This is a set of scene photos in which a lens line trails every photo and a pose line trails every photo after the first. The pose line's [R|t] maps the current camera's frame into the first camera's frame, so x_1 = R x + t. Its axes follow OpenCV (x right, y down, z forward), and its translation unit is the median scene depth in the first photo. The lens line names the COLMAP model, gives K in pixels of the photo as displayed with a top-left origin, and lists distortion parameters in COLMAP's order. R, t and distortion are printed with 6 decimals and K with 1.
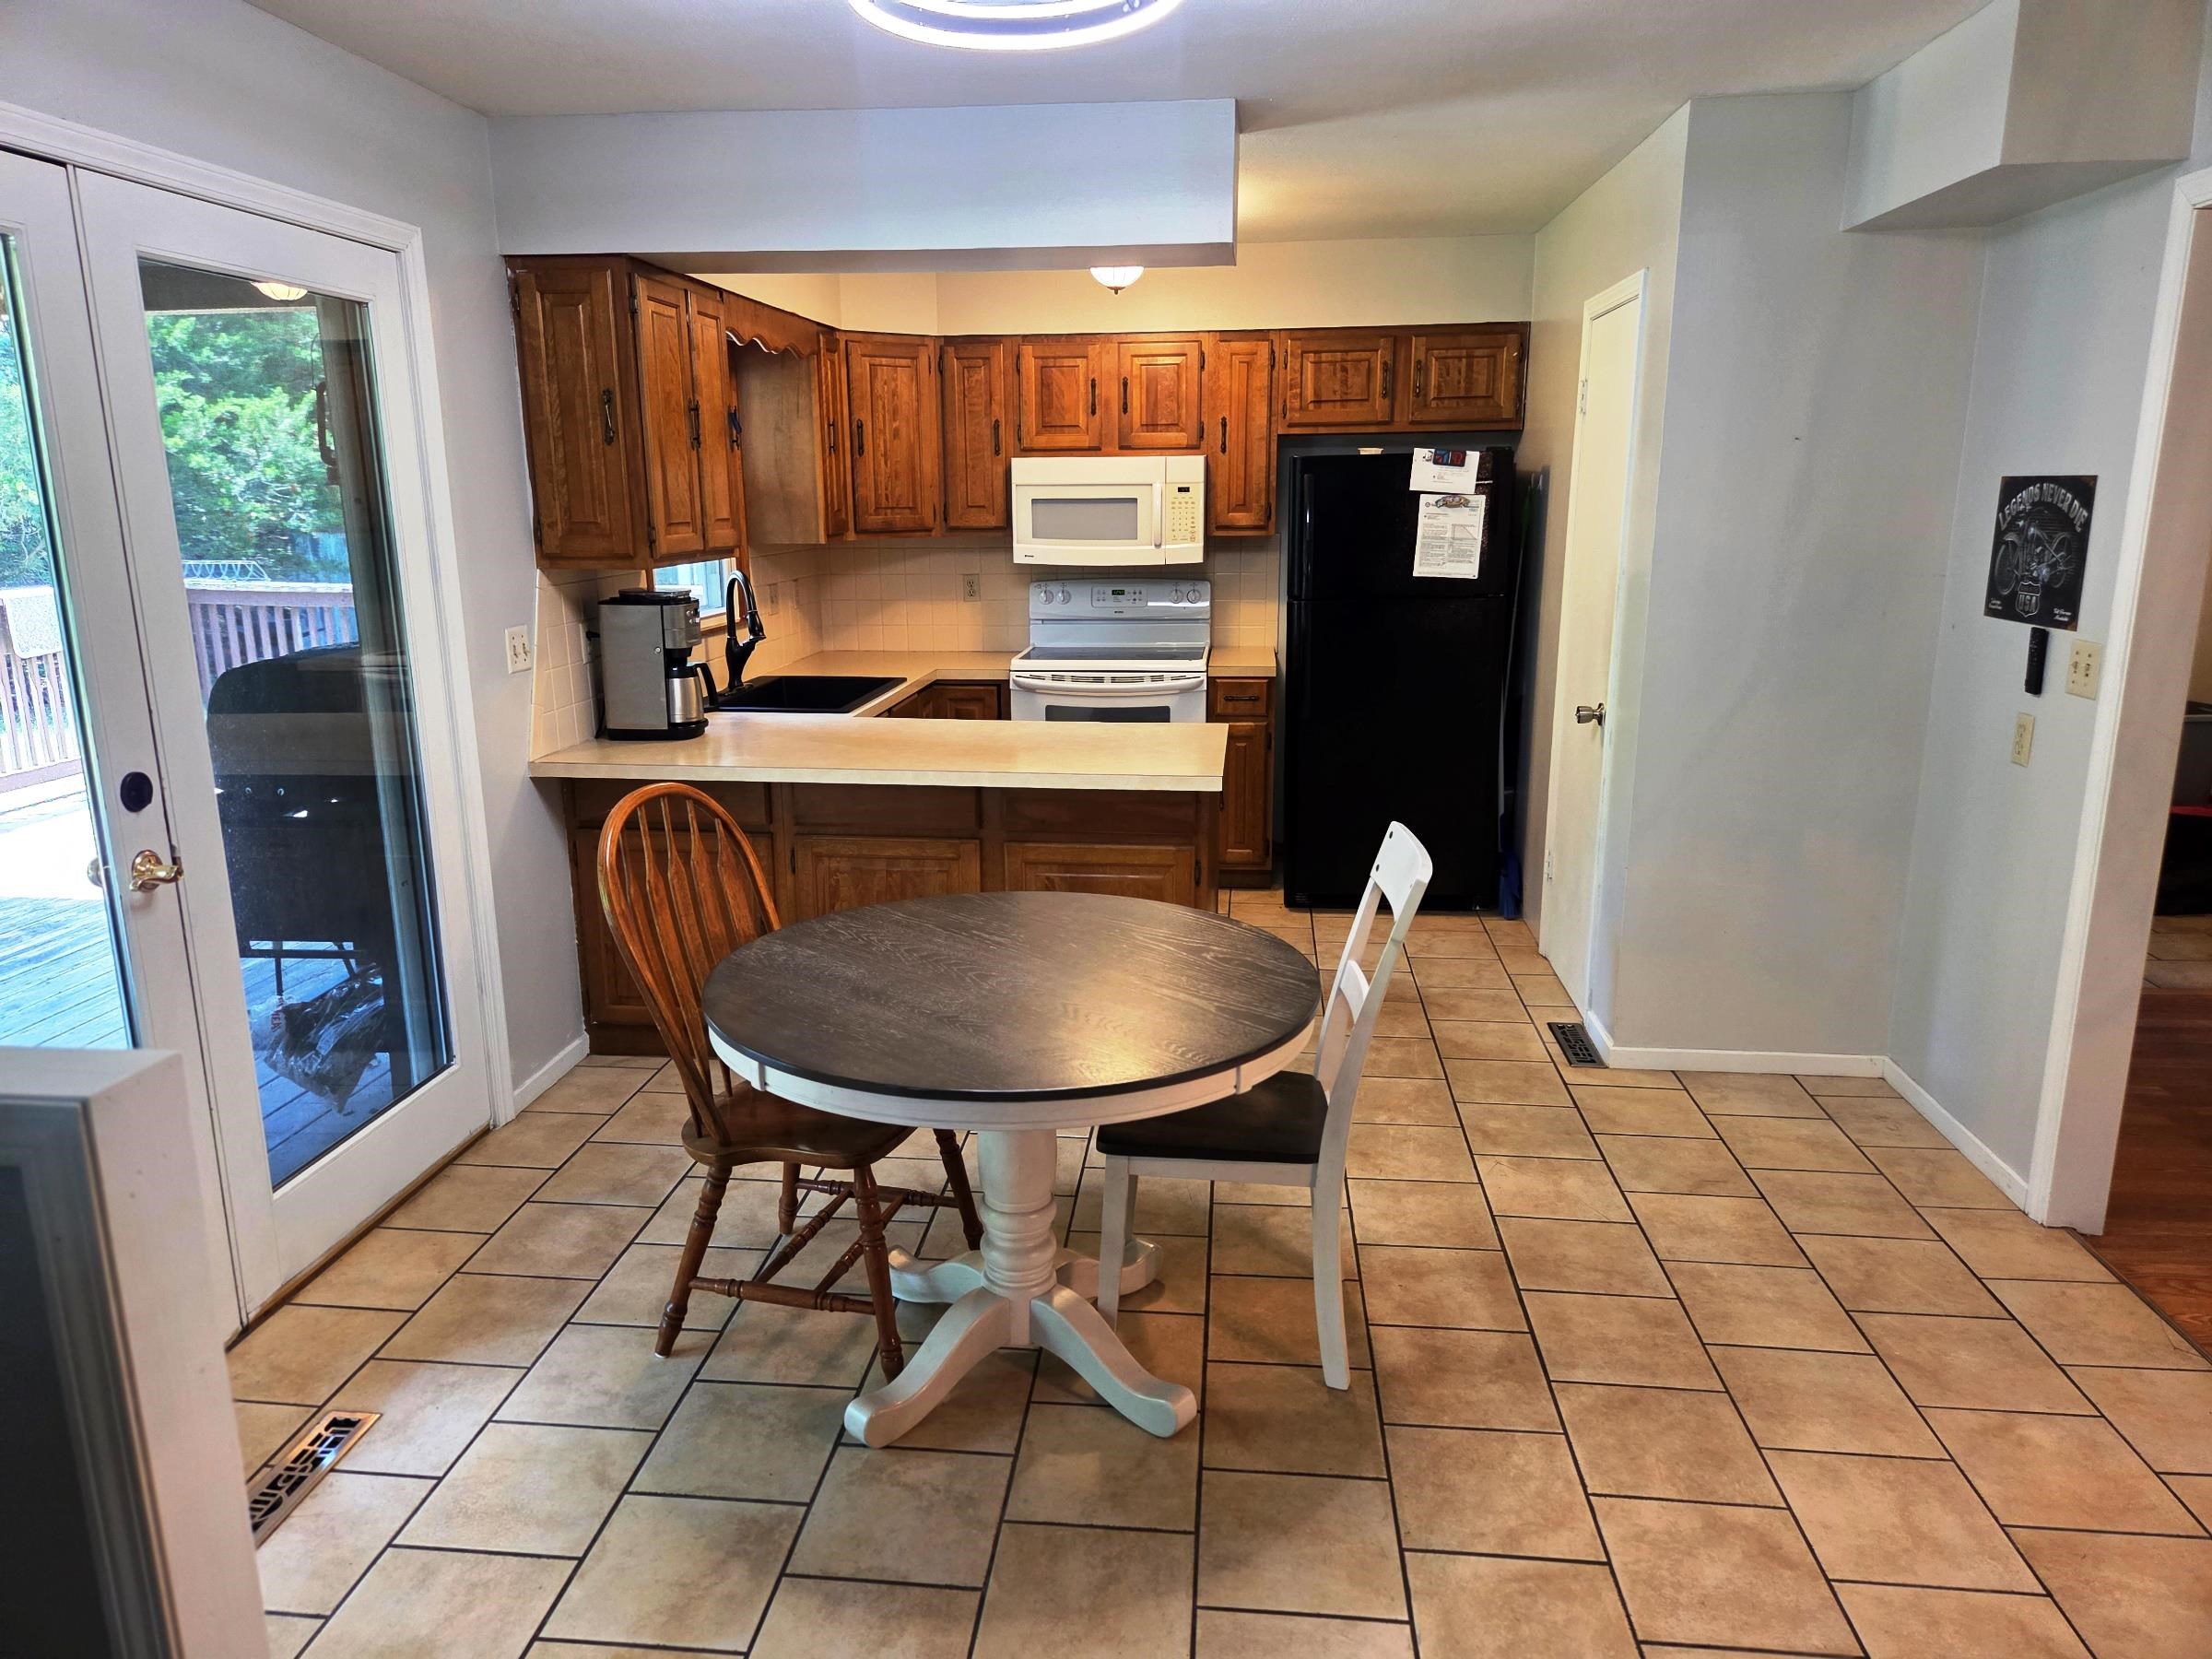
lens RADIAL K [[1490.2, 0, 1084.5], [0, 1490.2, 834.9], [0, 0, 1]] dist [0.056105, -0.047167]
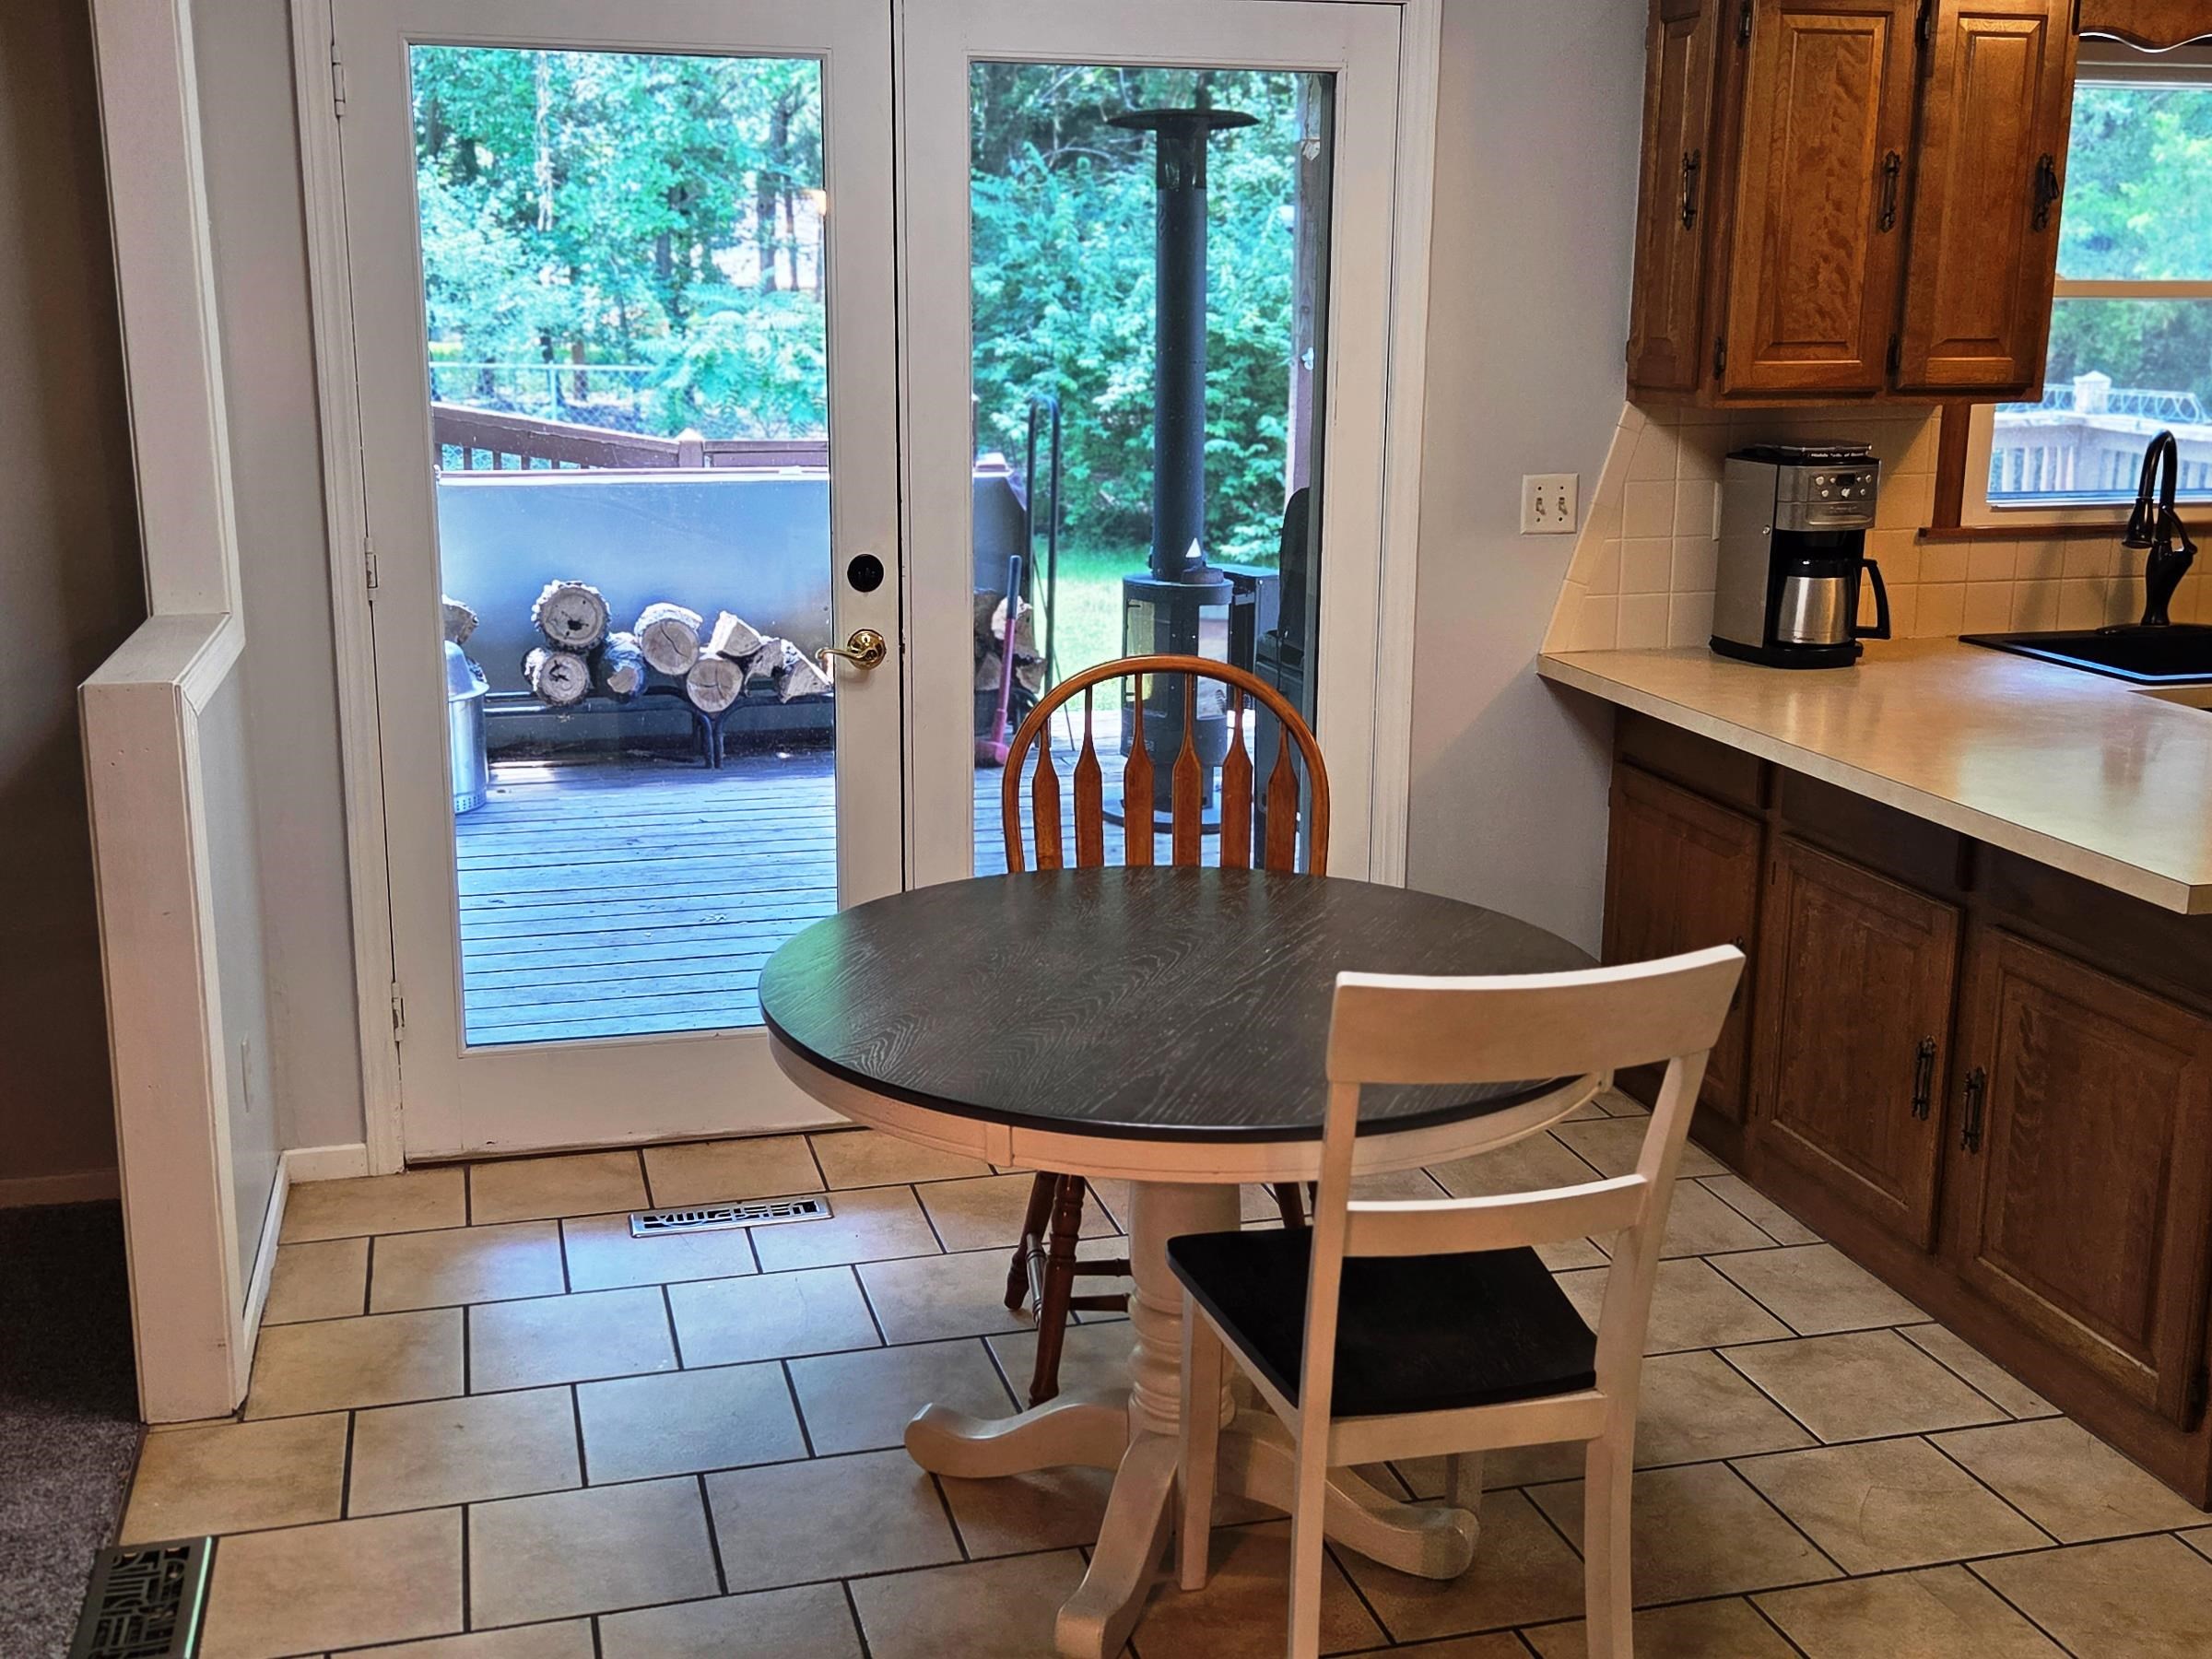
lens RADIAL K [[2281.6, 0, 1062.4], [0, 2281.6, 821.5], [0, 0, 1]] dist [0.043385, 0.000000]
pose [[0.350164, 0.223152, -0.909719, 0.420958], [-0.219145, 0.963770, 0.152059, -0.061430], [0.910692, 0.146115, 0.386381, 0.239298]]
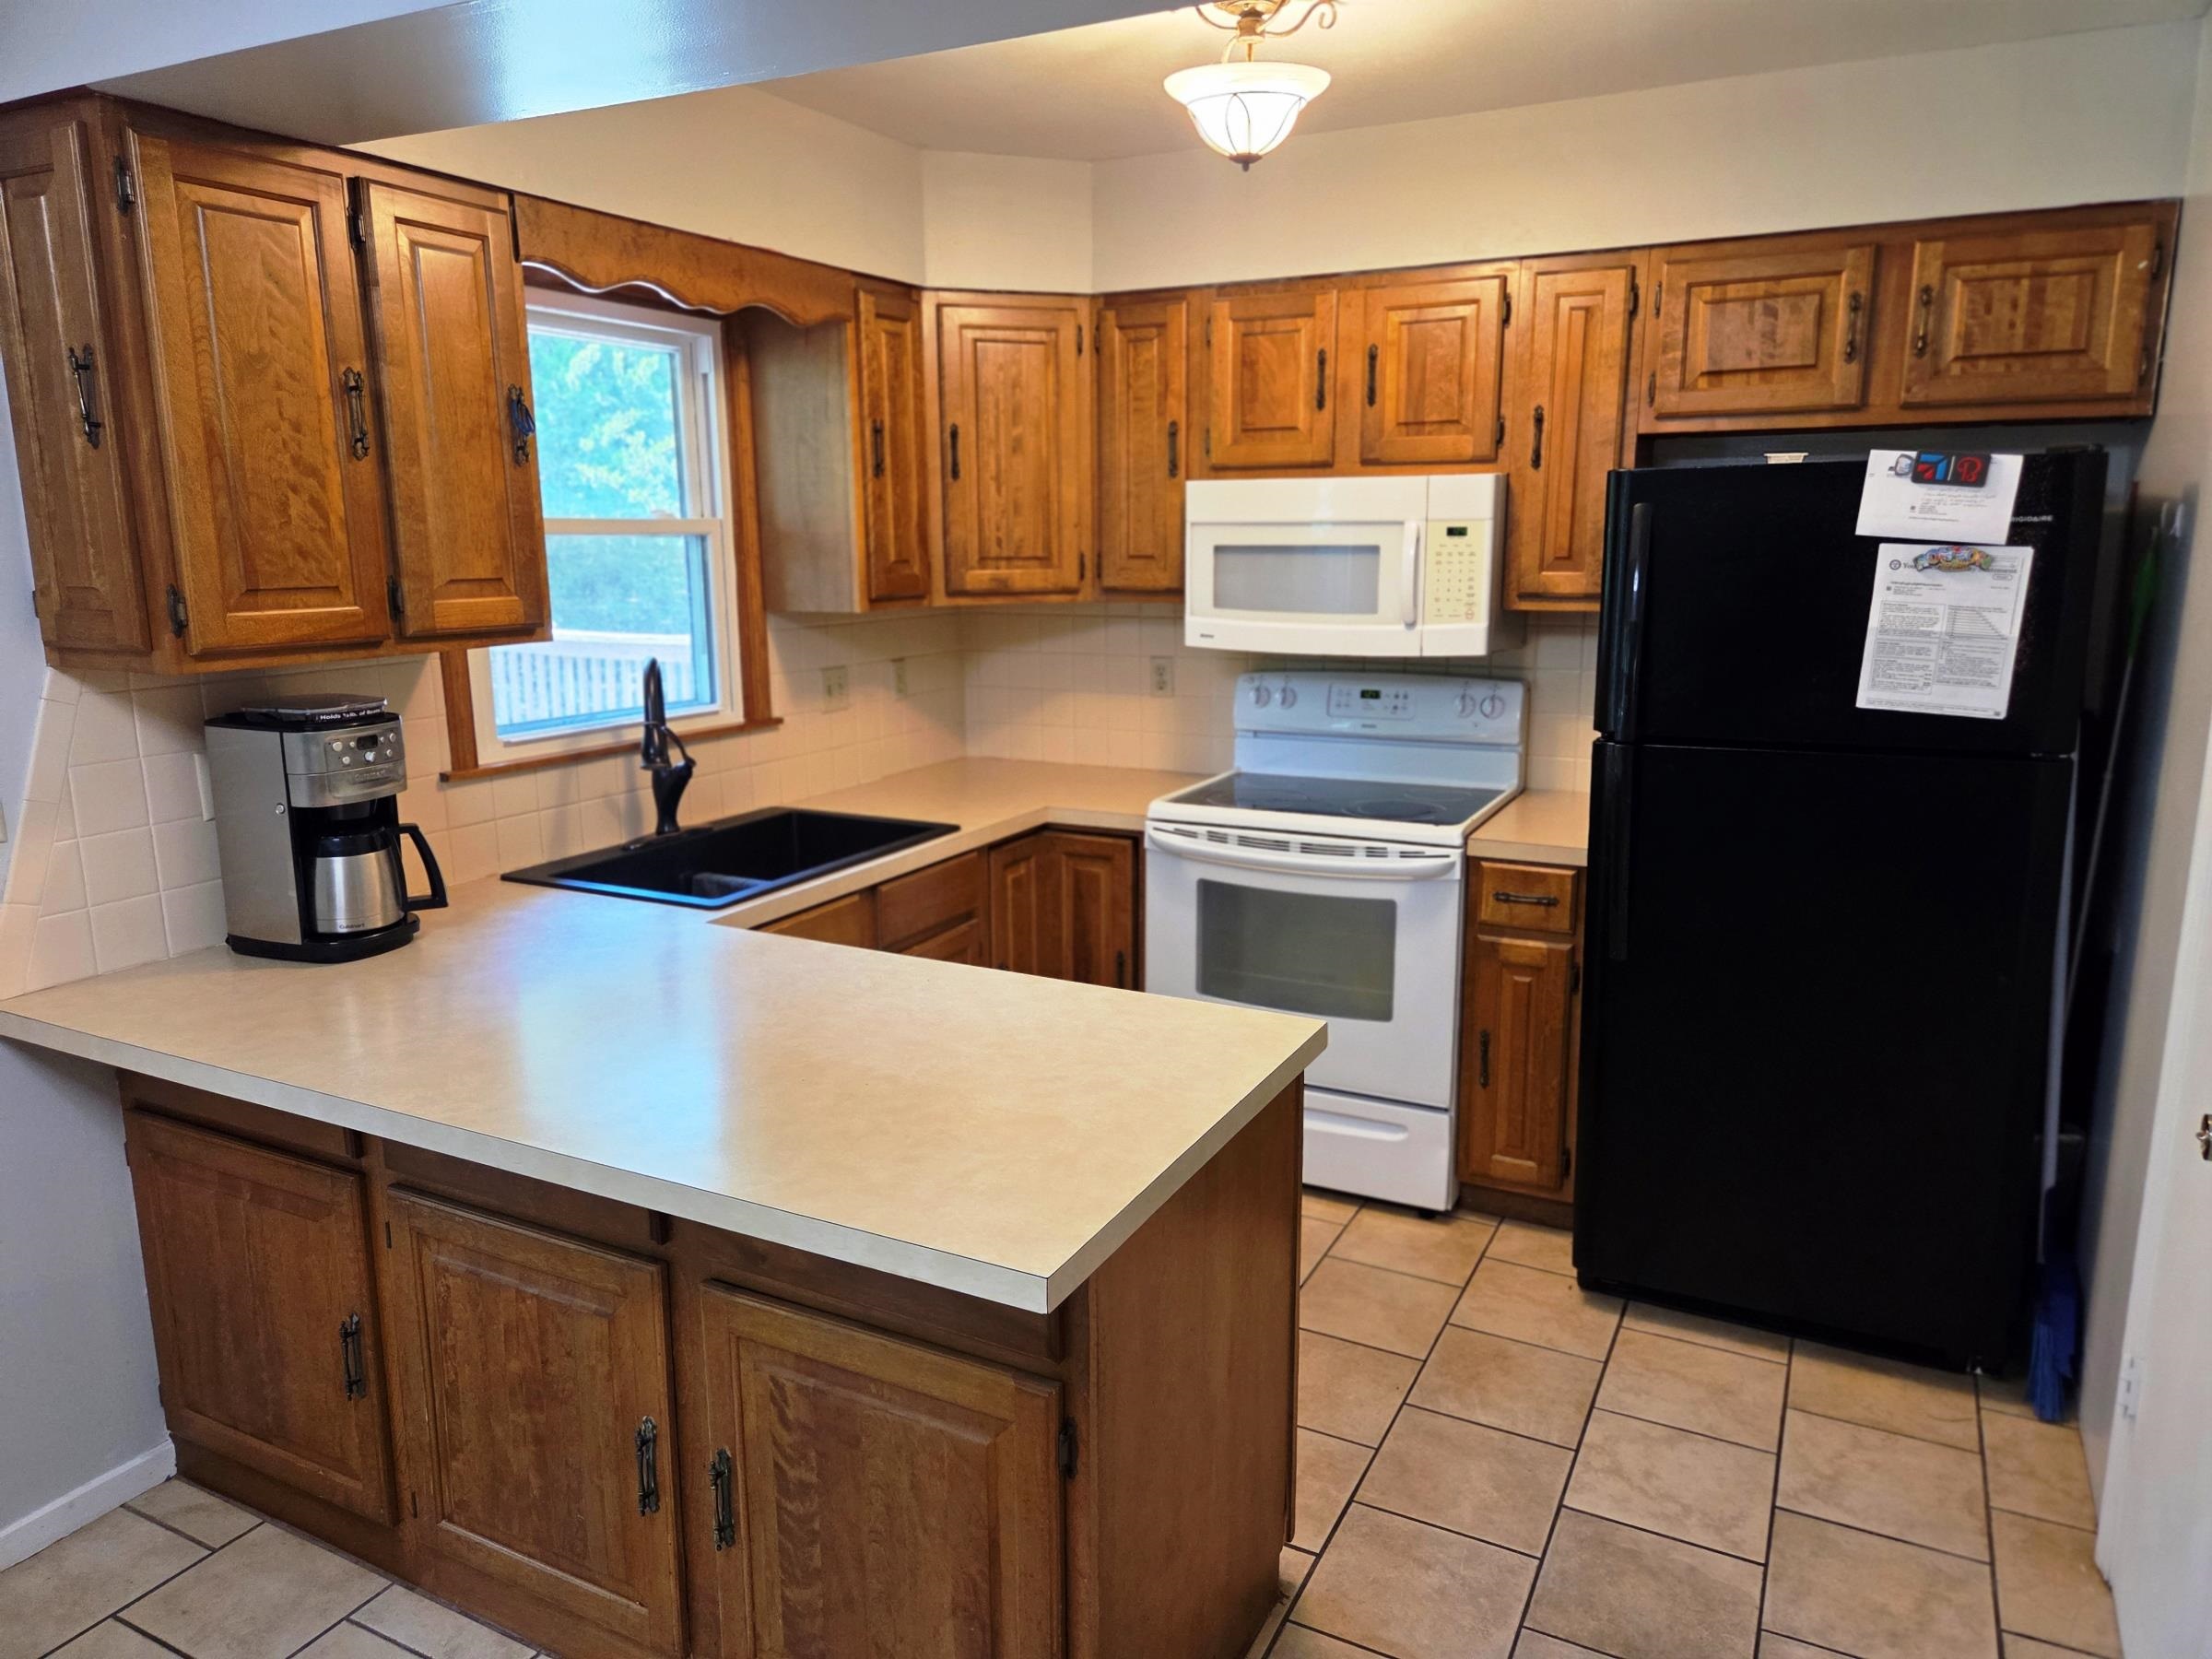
lens RADIAL K [[1490.2, 0, 1102.7], [0, 1490.2, 820.3], [0, 0, 1]] dist [0.056105, -0.047167]
pose [[0.934821, 0.072241, -0.347694, 0.150876], [-0.083282, 0.996383, -0.016894, -0.098878], [0.345216, 0.044750, 0.937456, 0.416528]]
